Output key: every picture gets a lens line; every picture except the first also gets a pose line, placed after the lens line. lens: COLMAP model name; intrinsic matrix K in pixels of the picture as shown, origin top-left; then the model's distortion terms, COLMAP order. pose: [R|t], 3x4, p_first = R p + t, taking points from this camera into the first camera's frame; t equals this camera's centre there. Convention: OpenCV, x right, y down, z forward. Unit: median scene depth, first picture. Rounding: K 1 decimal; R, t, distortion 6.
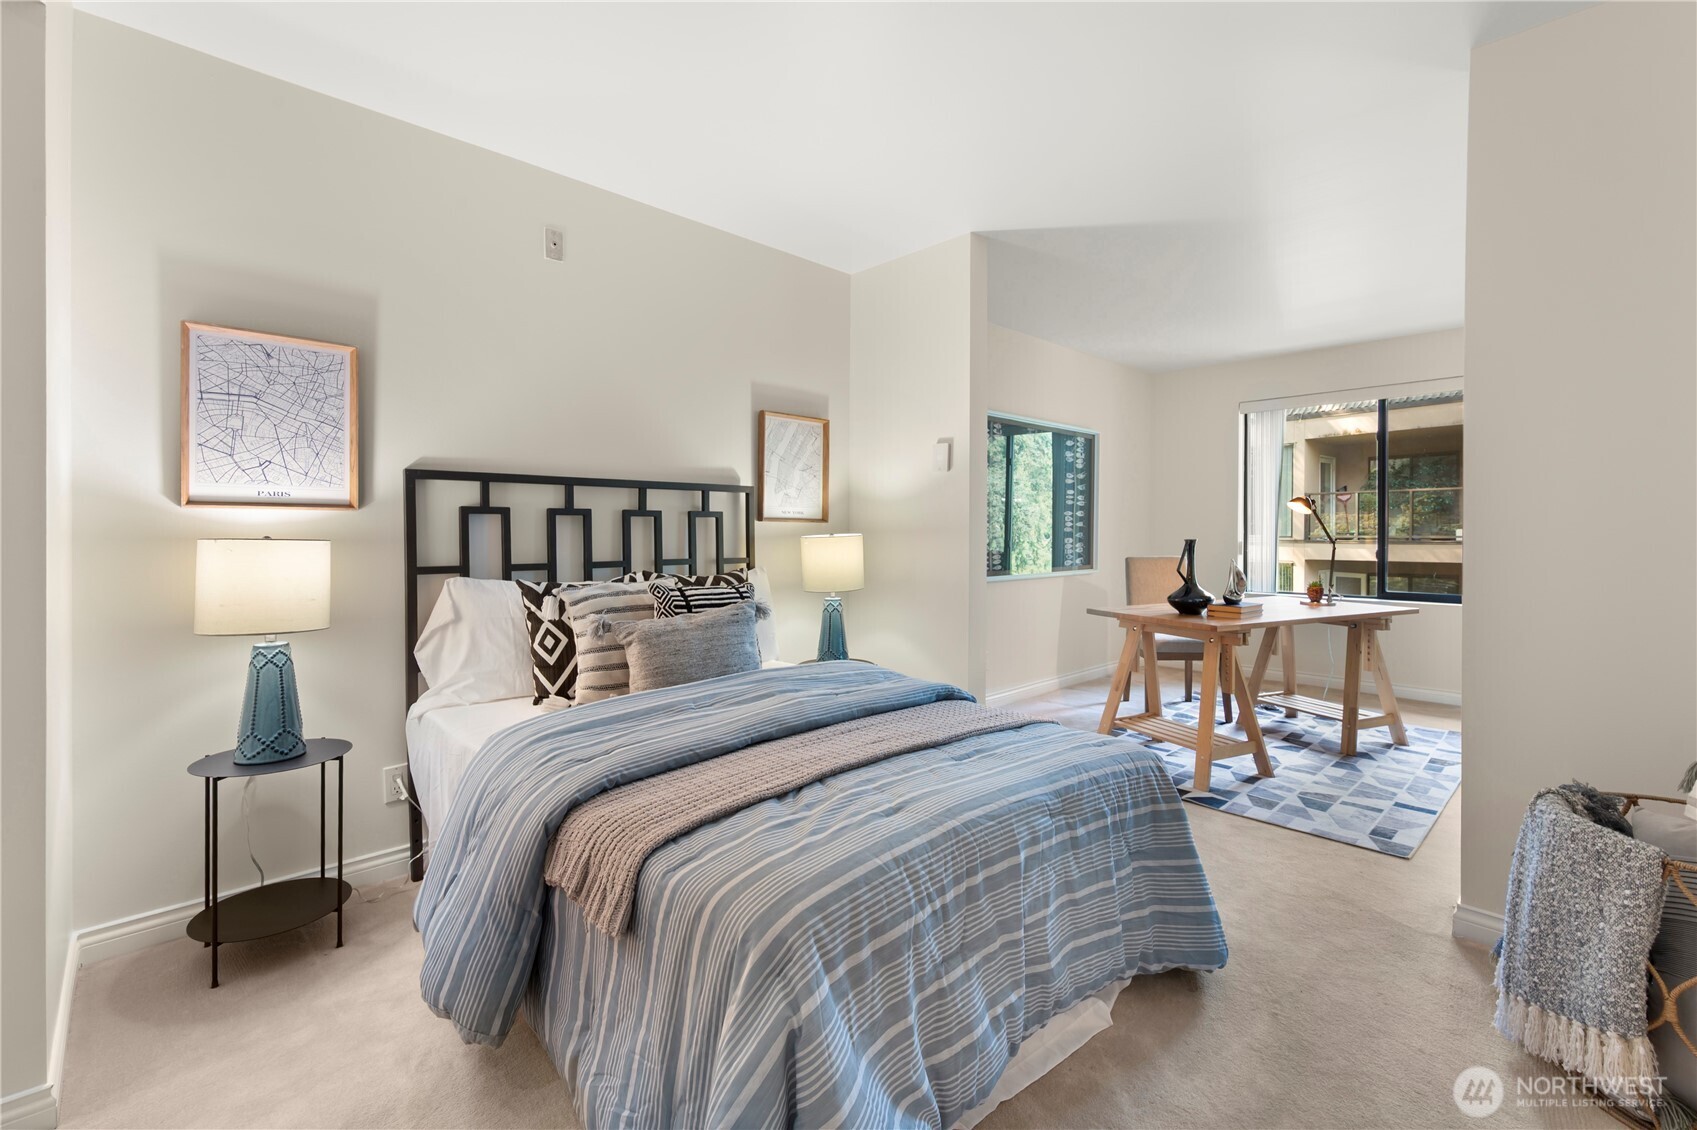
lens RADIAL K [[733.9, 0, 849.1], [0, 733.9, 543.4], [0, 0, 1]] dist [-0.000888, -0.000252]
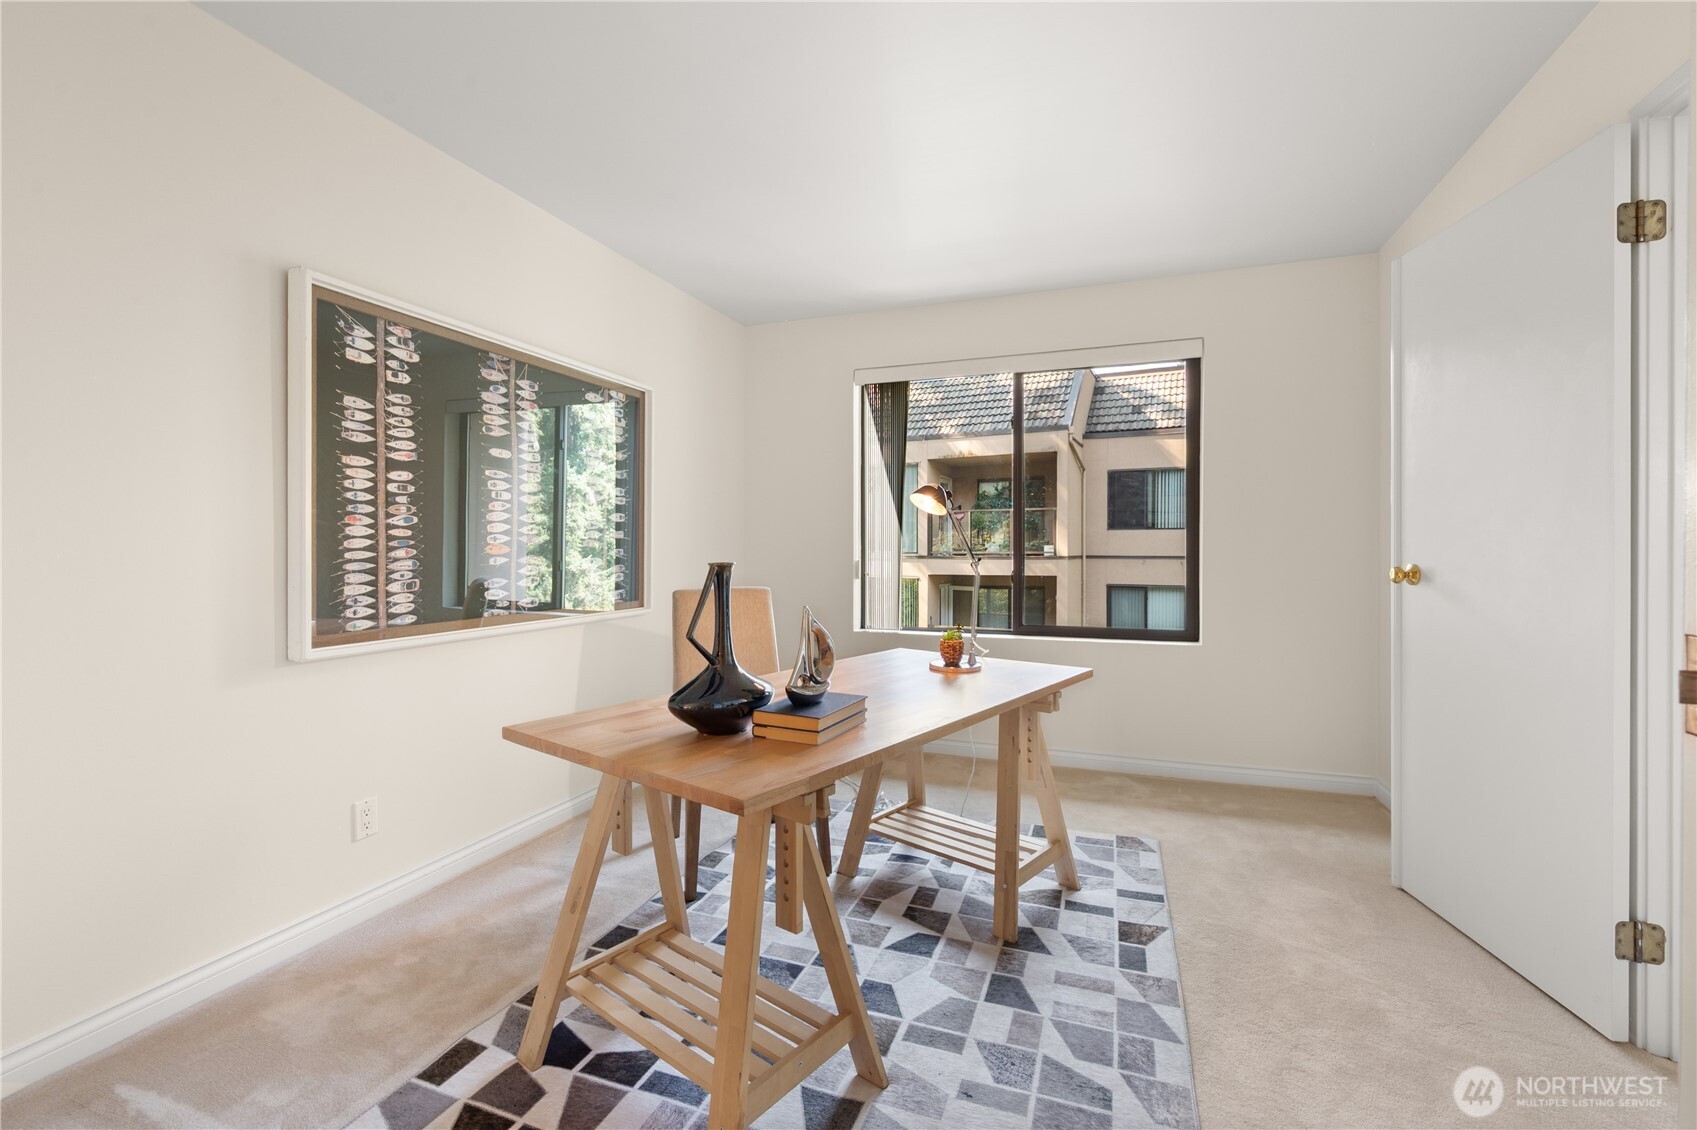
lens RADIAL K [[733.9, 0, 849.1], [0, 733.9, 543.4], [0, 0, 1]] dist [-0.000888, -0.000252]
pose [[0.900556, 0.003487, 0.434725, 0.311052], [0.005807, 0.999782, -0.020048, -0.008062], [-0.434700, 0.020579, 0.900340, 0.514212]]
